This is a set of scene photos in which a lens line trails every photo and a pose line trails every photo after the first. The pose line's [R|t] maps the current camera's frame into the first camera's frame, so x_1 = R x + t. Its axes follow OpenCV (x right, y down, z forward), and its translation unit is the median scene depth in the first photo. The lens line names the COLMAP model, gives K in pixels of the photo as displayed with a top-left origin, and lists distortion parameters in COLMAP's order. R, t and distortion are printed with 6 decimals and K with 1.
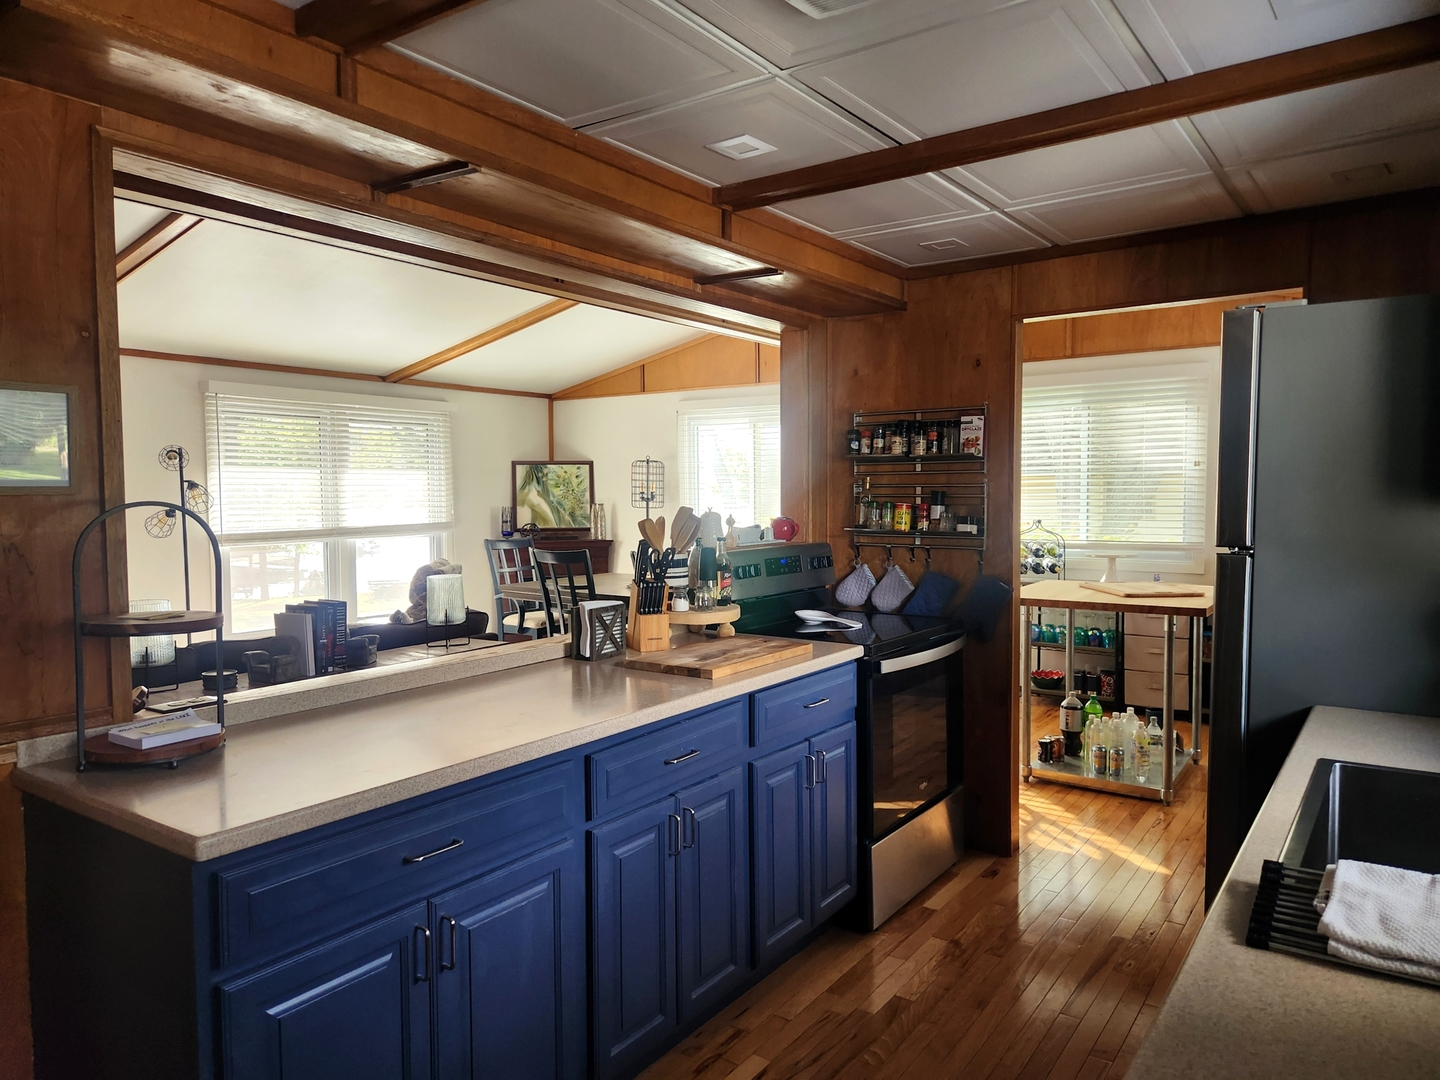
lens RADIAL K [[991.6, 0, 733.8], [0, 991.6, 541.7], [0, 0, 1]] dist [0.031202, 0.000950]
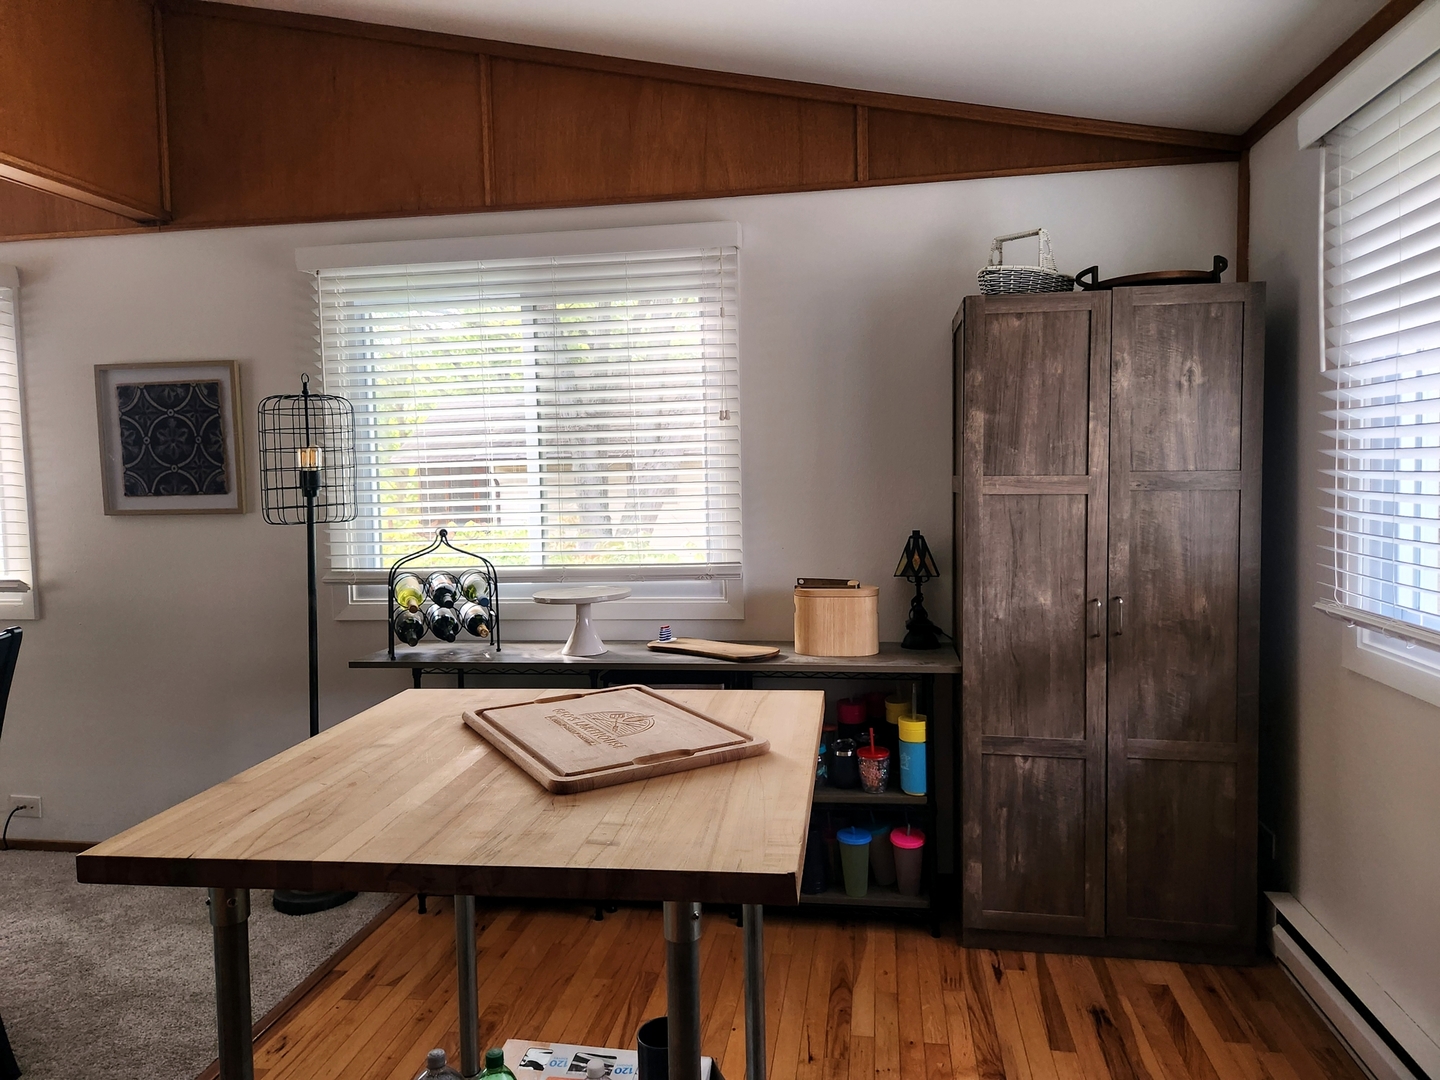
lens RADIAL K [[991.6, 0, 722.0], [0, 991.6, 534.5], [0, 0, 1]] dist [0.031202, 0.000950]
pose [[0.903637, -0.043404, 0.426094, 0.221971], [0.038000, 0.999053, 0.021180, -0.024971], [-0.426610, -0.002948, 0.904431, 0.493661]]
